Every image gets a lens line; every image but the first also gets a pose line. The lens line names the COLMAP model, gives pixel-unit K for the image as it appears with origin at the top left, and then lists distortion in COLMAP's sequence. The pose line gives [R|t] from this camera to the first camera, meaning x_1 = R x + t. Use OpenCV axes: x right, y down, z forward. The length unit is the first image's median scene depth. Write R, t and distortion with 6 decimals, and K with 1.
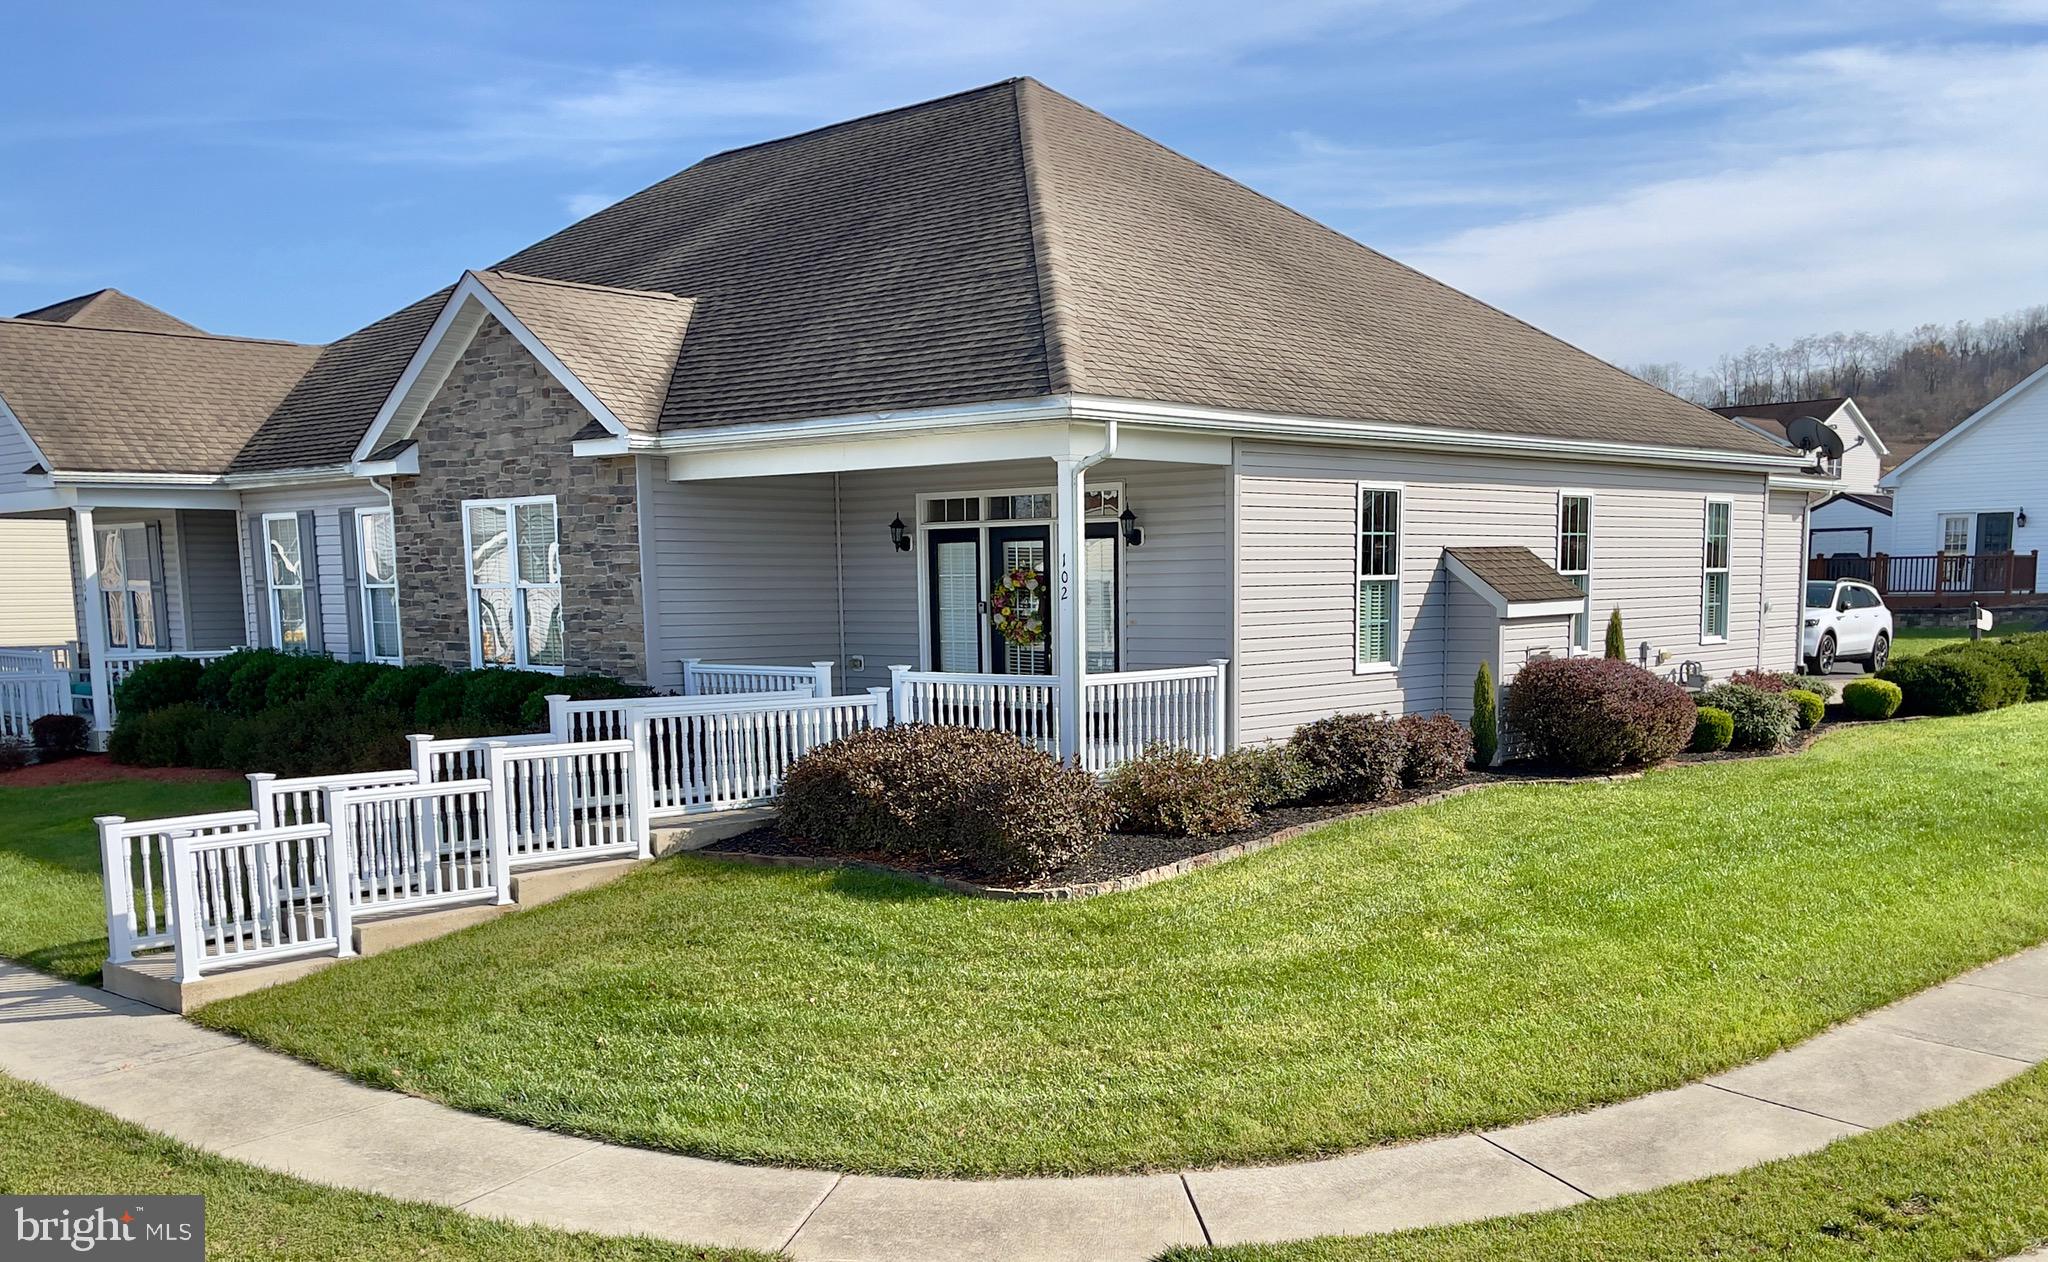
lens RADIAL K [[1886.1, 0, 1069.8], [0, 1886.1, 870.1], [0, 0, 1]] dist [0.119162, -0.261768]
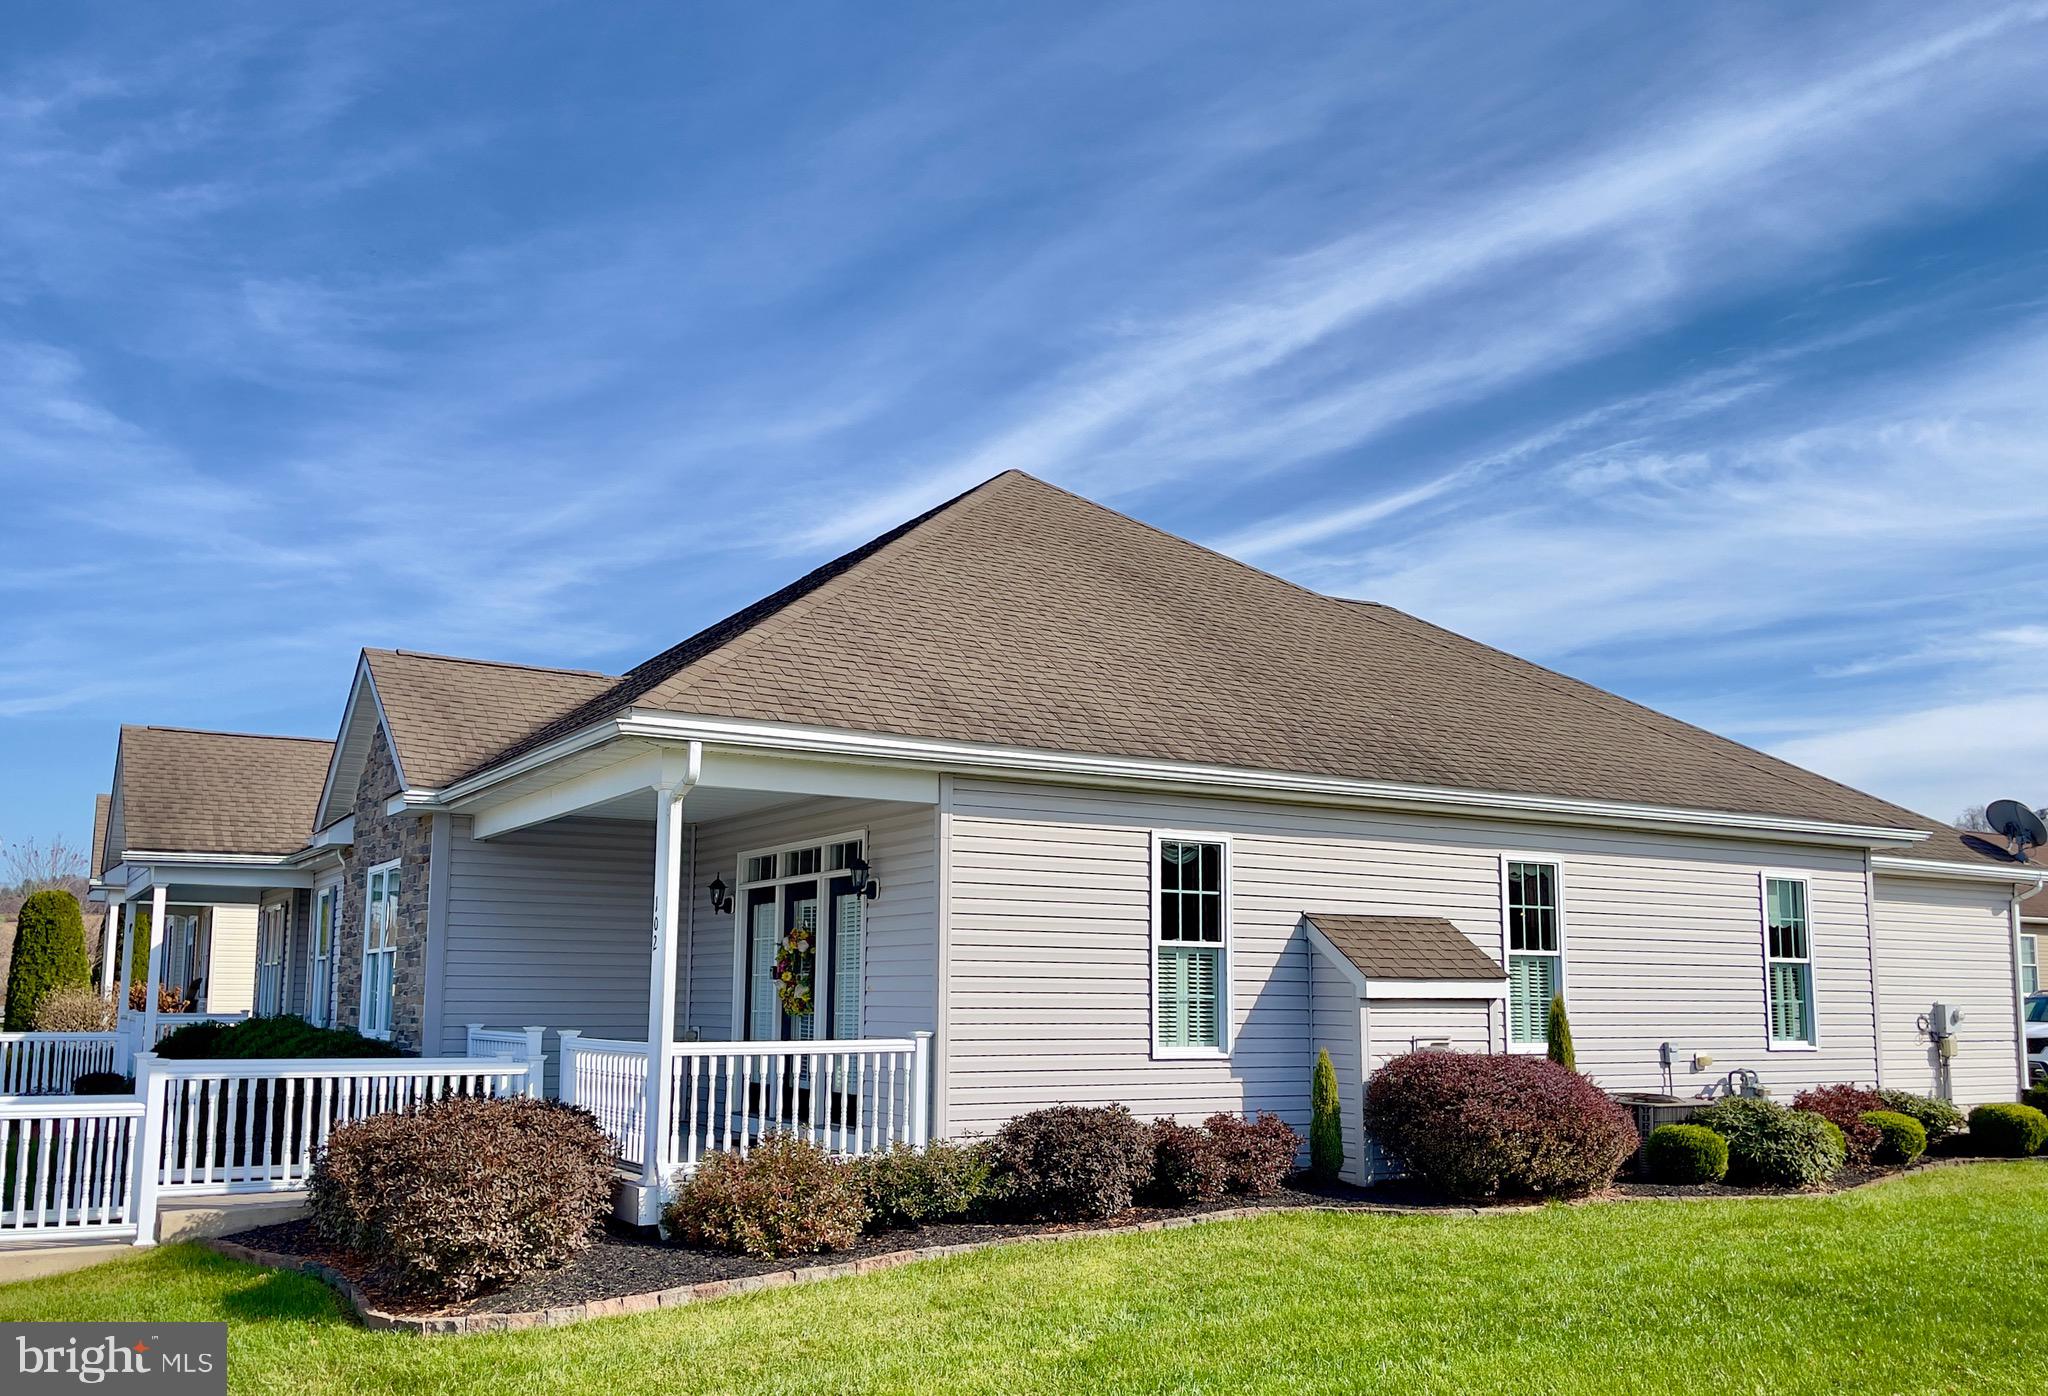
lens RADIAL K [[1663.2, 0, 1027.3], [0, 1663.2, 818.5], [0, 0, 1]] dist [0.091346, -0.117135]
pose [[0.958540, -0.010335, -0.284769, 0.300306], [-0.062152, 0.967700, -0.244324, -0.024450], [0.278096, 0.251894, 0.926937, 0.287371]]
